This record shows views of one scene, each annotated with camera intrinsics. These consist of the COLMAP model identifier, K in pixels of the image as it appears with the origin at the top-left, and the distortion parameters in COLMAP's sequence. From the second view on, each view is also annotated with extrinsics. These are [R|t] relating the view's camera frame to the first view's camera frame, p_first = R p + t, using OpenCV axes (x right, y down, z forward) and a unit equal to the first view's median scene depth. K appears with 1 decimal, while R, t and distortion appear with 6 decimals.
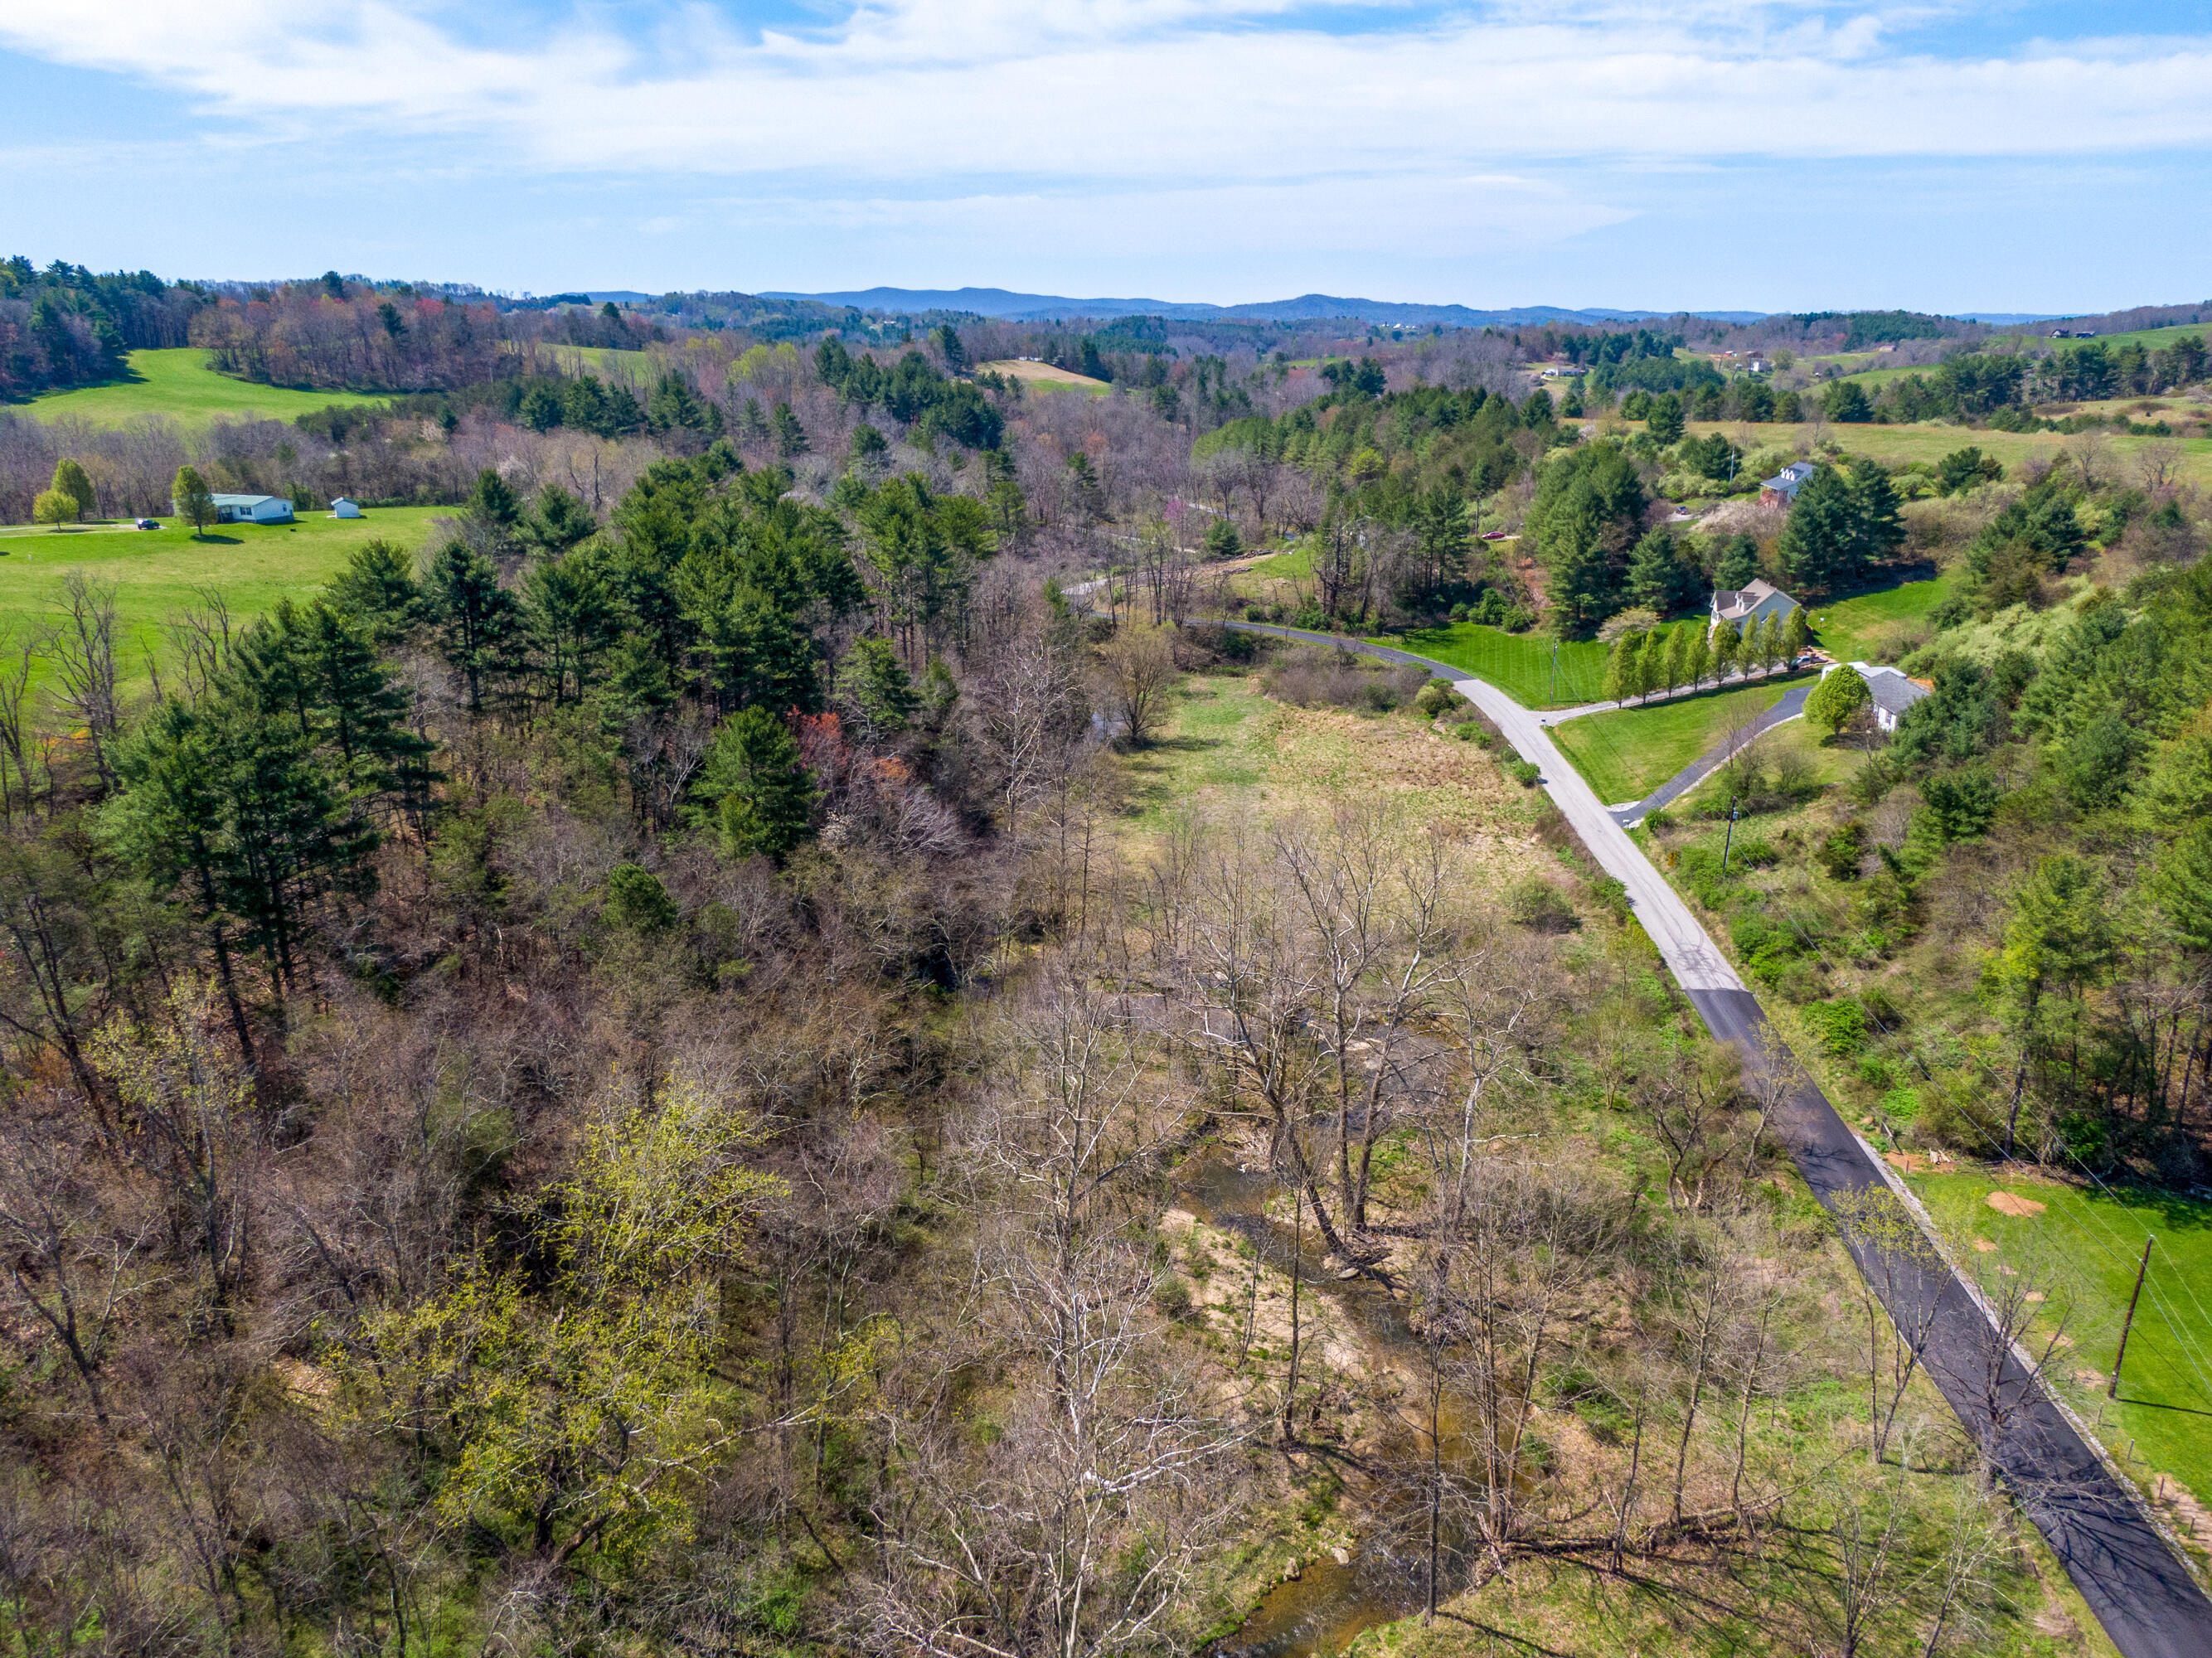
lens RADIAL K [[1567.9, 0, 1101.5], [0, 1567.9, 879.7], [0, 0, 1]] dist [0.041580, -0.062629]
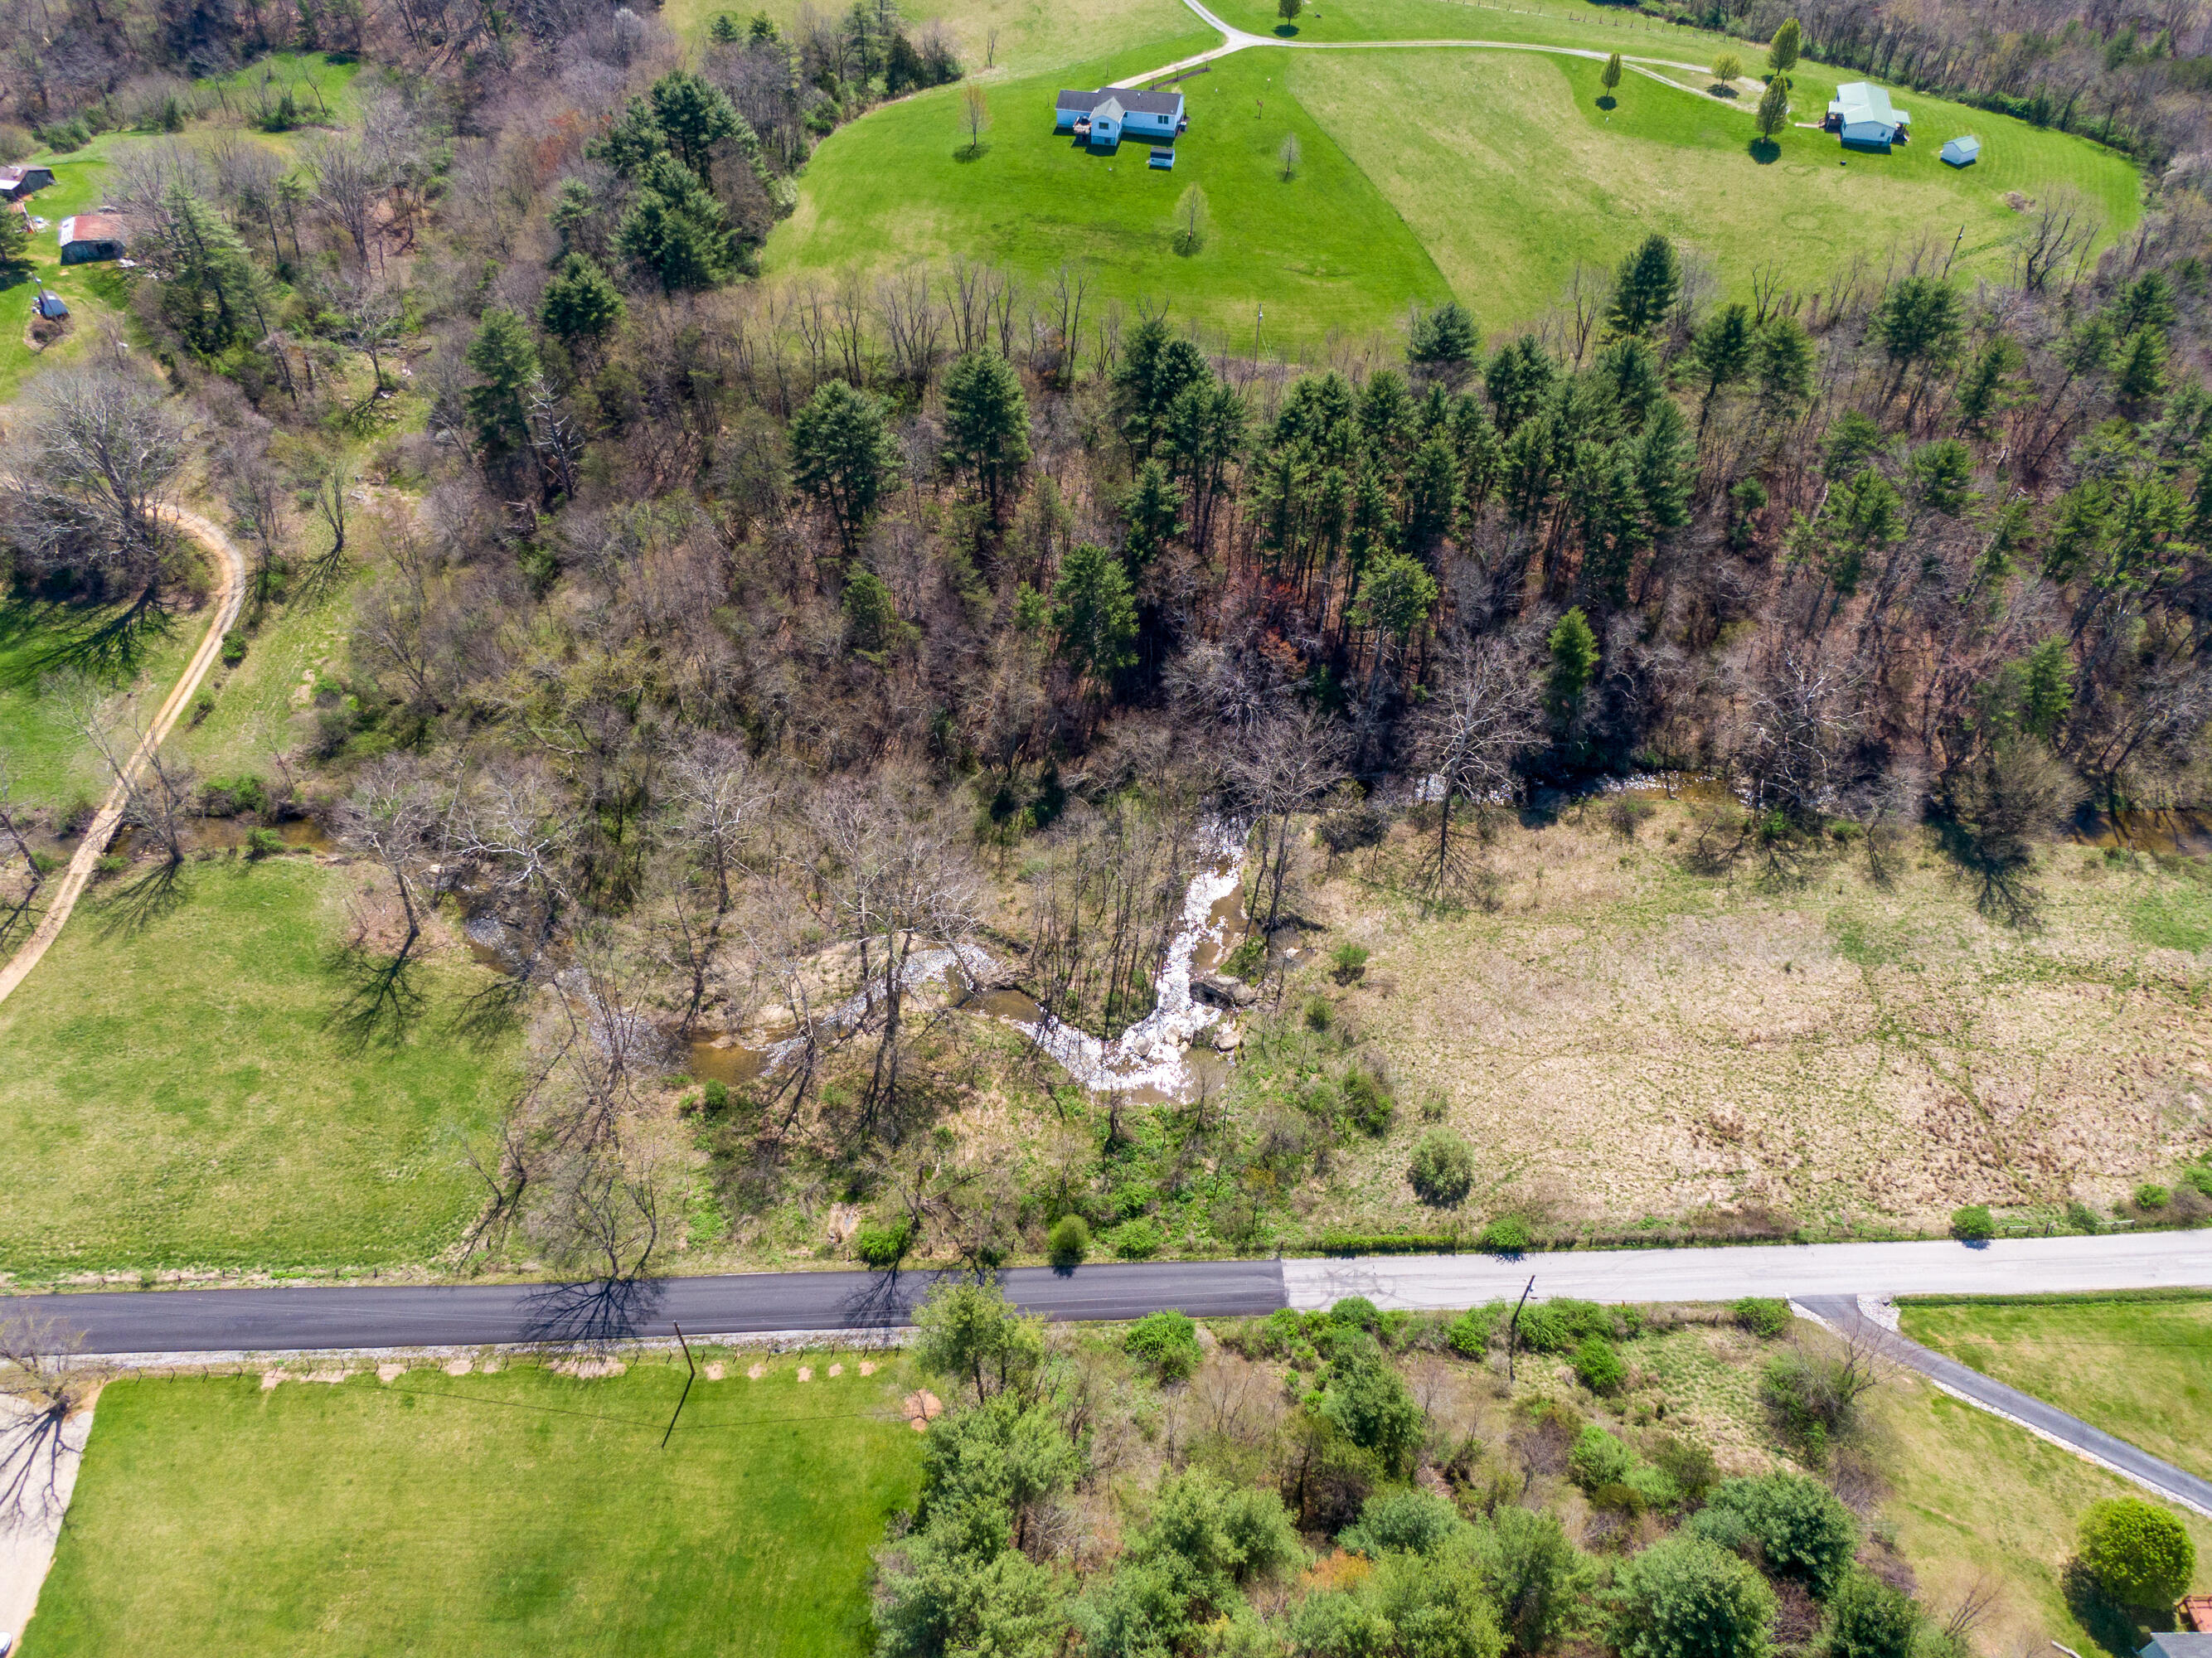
lens RADIAL K [[1544.0, 0, 1100.7], [0, 1544.0, 877.3], [0, 0, 1]] dist [0.011171, -0.001260]
pose [[0.112089, 0.723923, -0.680714, 0.443004], [-0.336672, 0.672182, 0.659411, -0.381652], [0.934927, 0.155265, 0.319069, 0.255048]]
